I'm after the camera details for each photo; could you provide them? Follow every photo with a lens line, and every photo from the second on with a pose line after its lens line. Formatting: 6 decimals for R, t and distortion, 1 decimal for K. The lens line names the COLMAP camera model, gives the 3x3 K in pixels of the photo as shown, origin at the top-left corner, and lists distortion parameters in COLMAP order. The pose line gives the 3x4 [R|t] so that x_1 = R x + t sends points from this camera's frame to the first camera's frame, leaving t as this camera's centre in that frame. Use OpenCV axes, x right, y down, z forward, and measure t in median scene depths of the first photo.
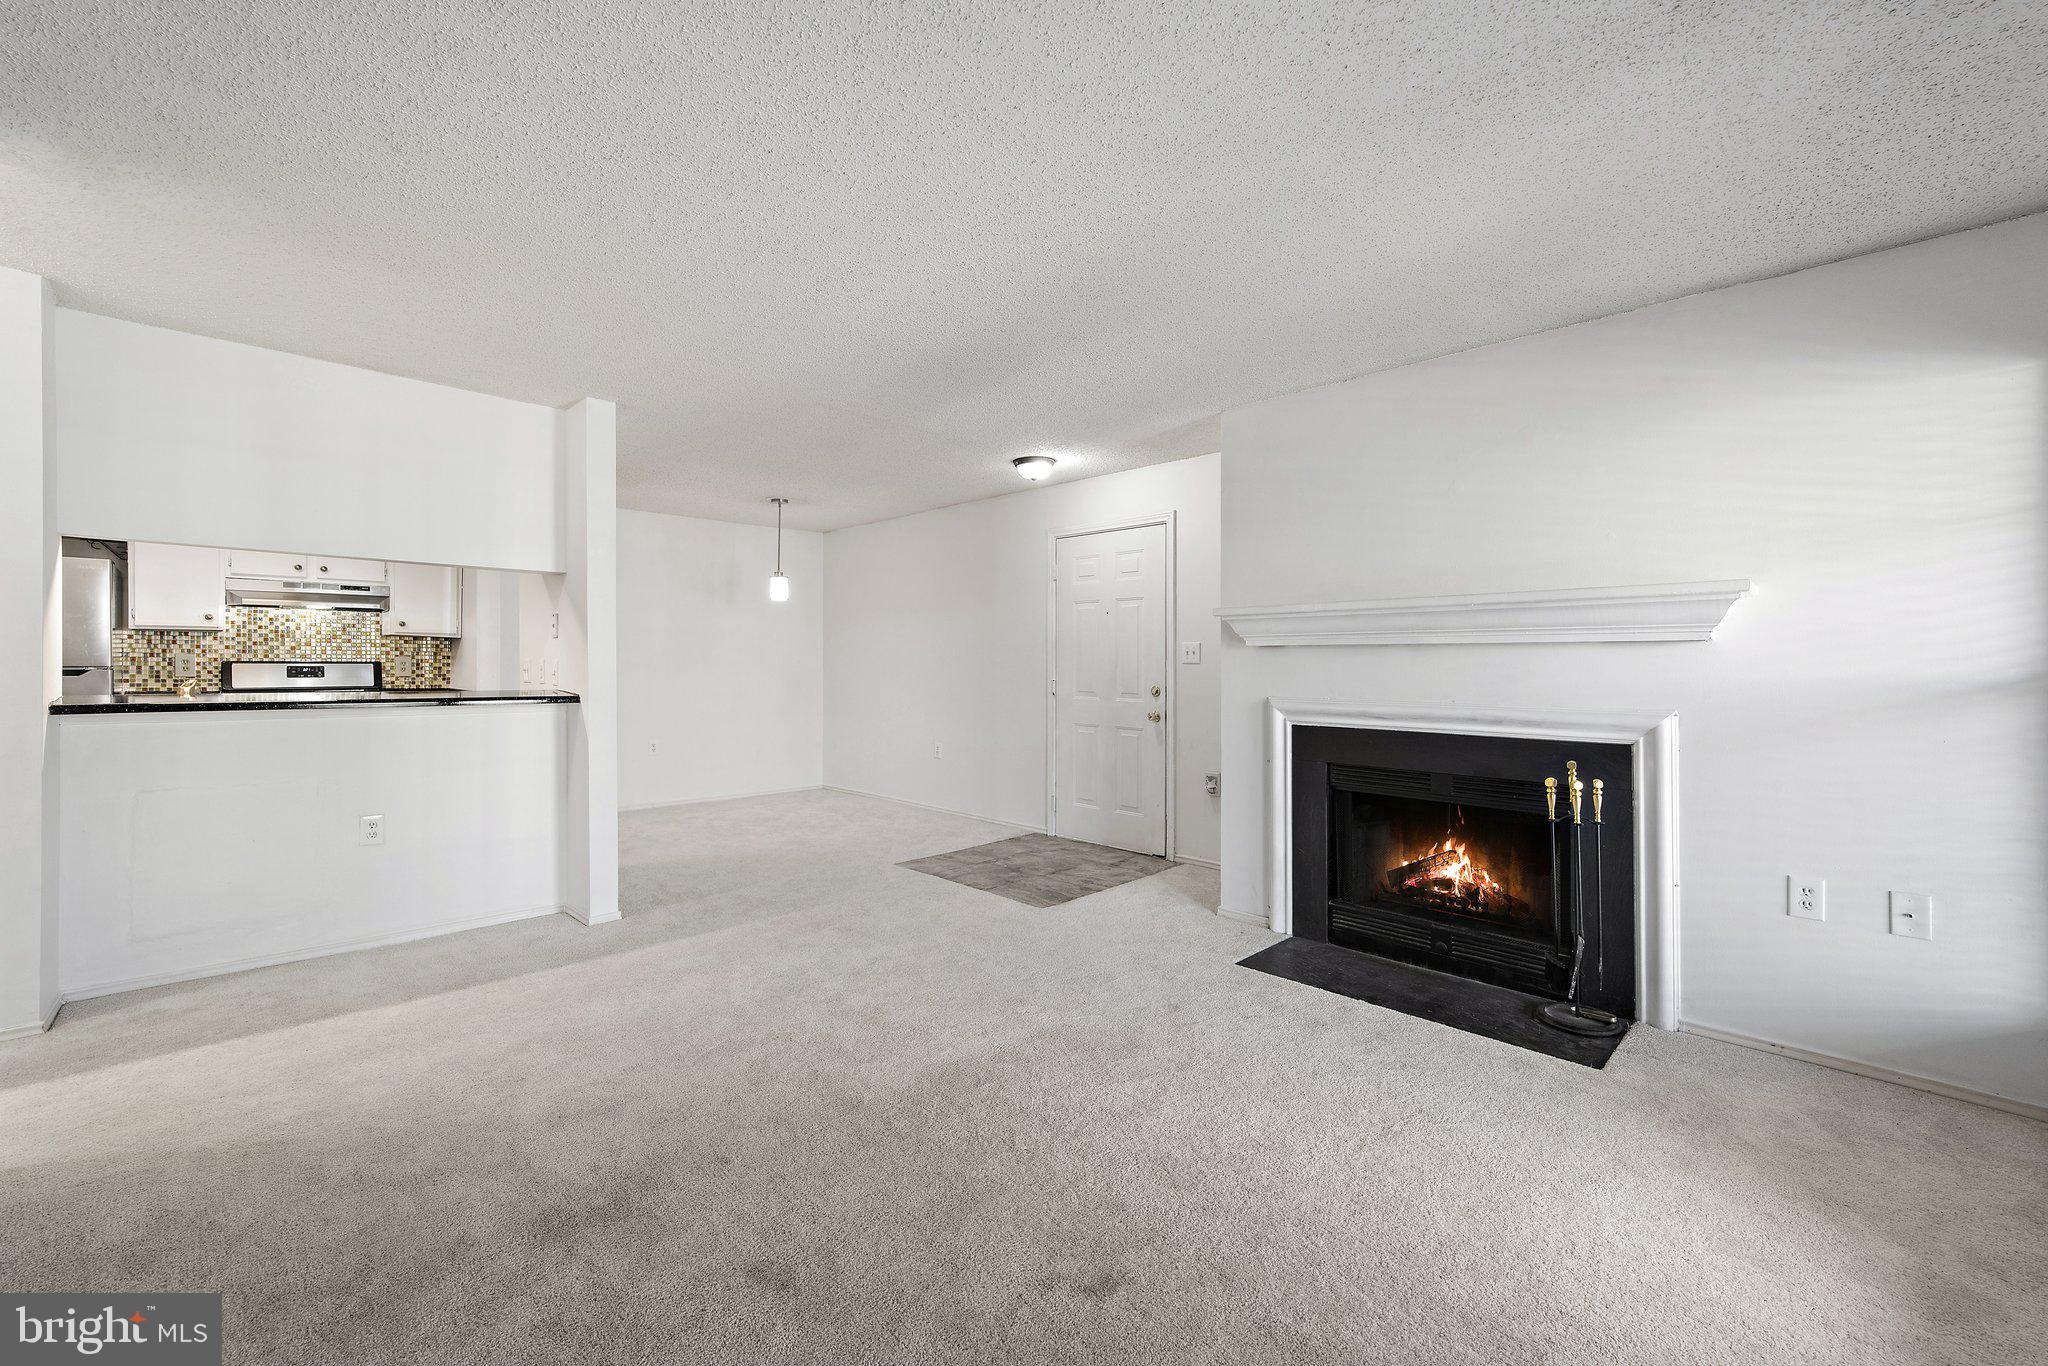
lens RADIAL K [[832.5, 0, 1029.7], [0, 832.5, 670.7], [0, 0, 1]] dist [0.000723, -0.000452]
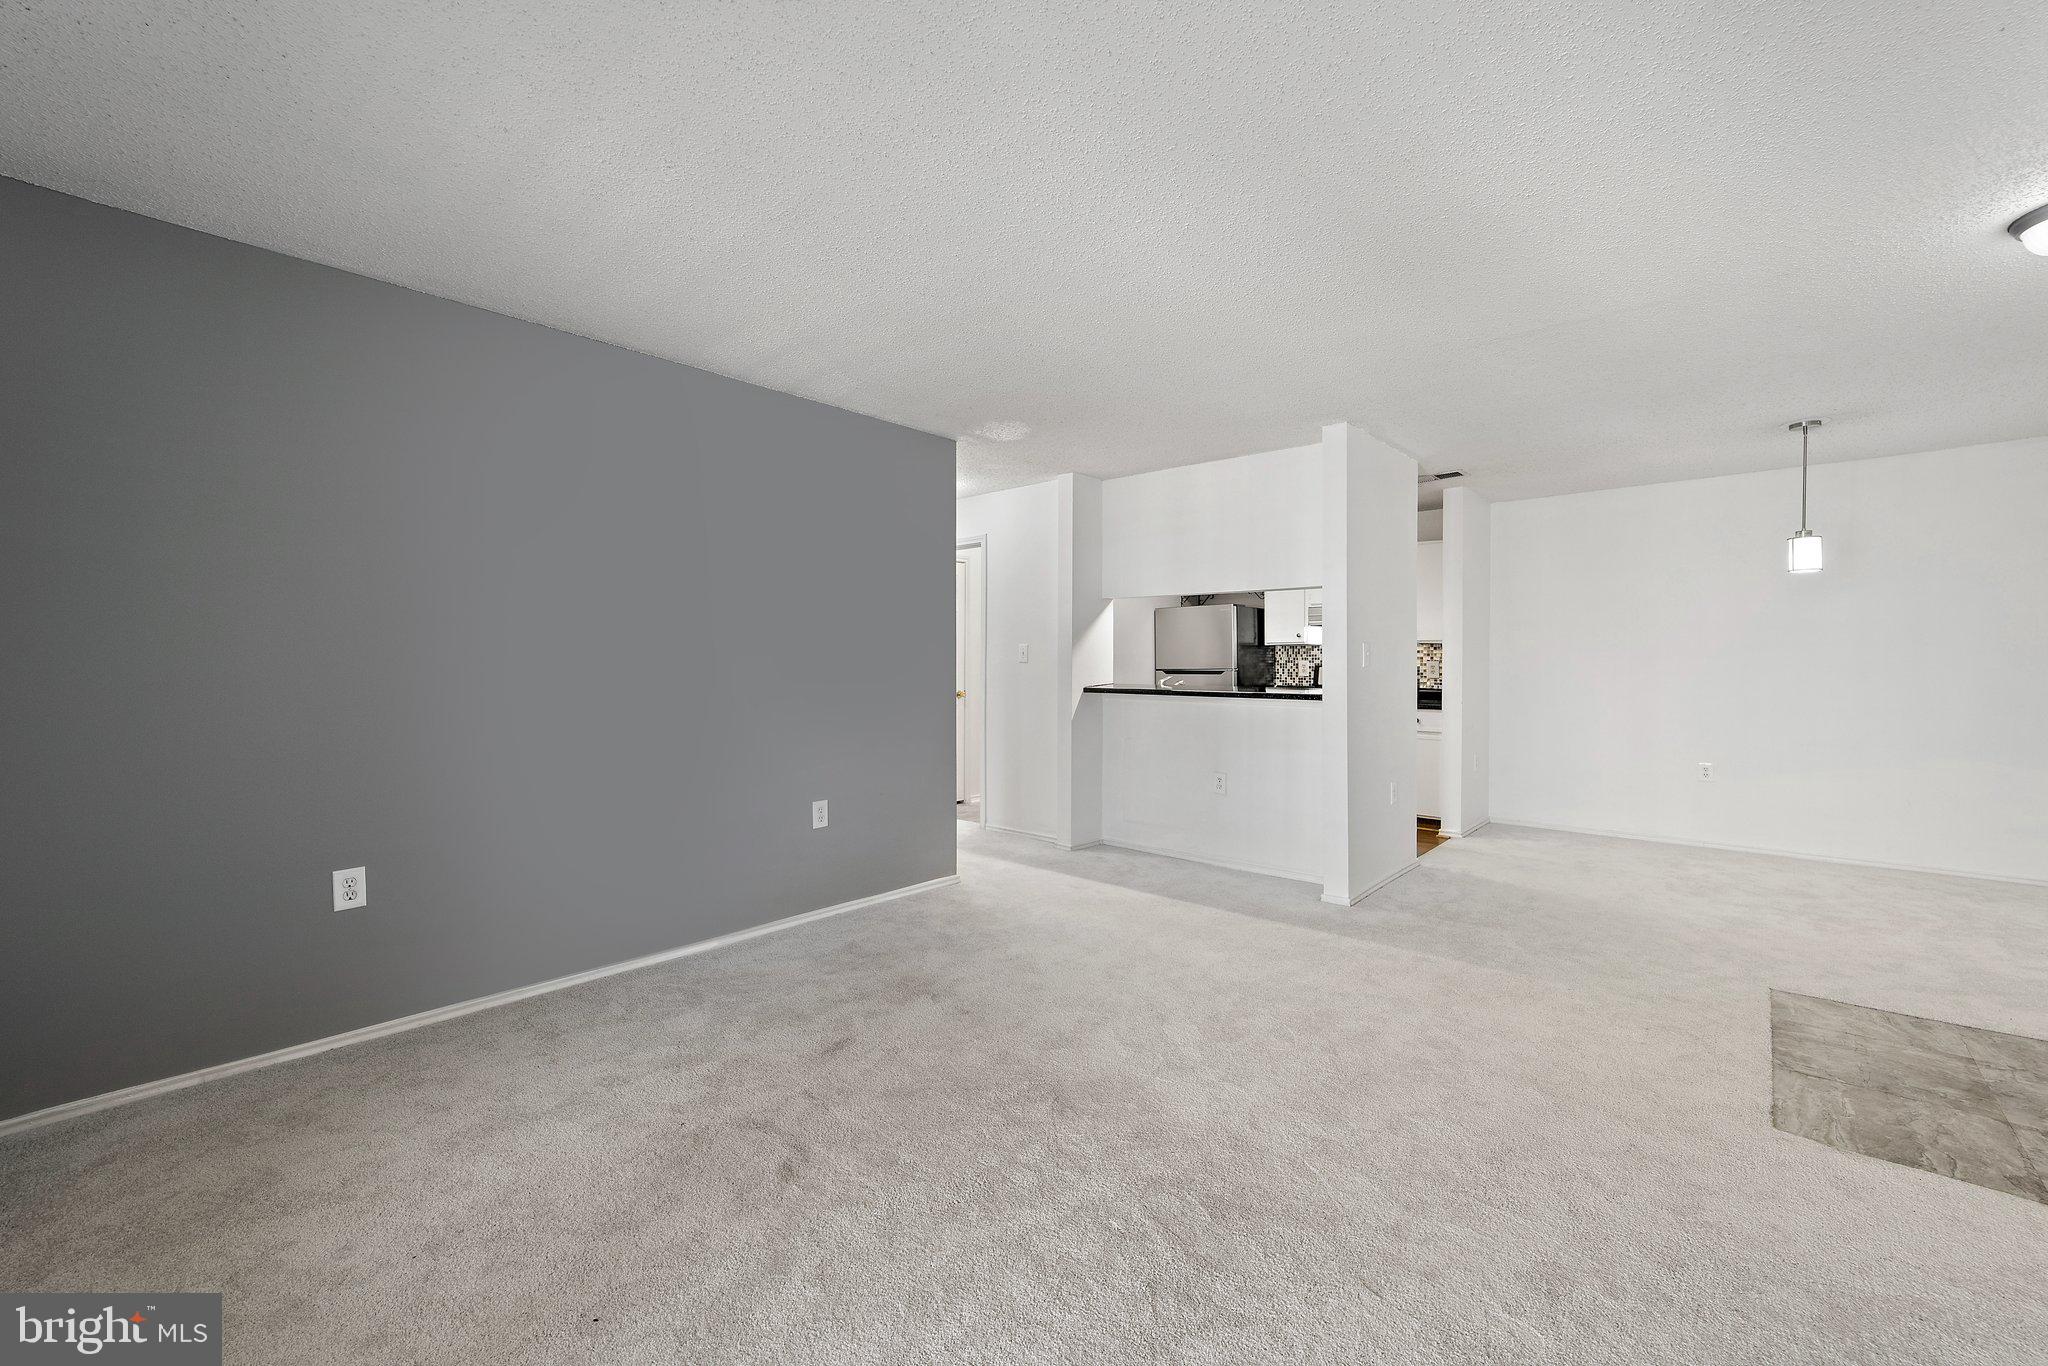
lens RADIAL K [[821.3, 0, 1027.2], [0, 821.3, 677.5], [0, 0, 1]] dist [0.001506, -0.000331]
pose [[0.063429, 0.008679, -0.997949, 0.554561], [-0.009912, 0.999918, 0.008066, 0.003018], [0.997937, 0.009380, 0.063510, 0.550027]]
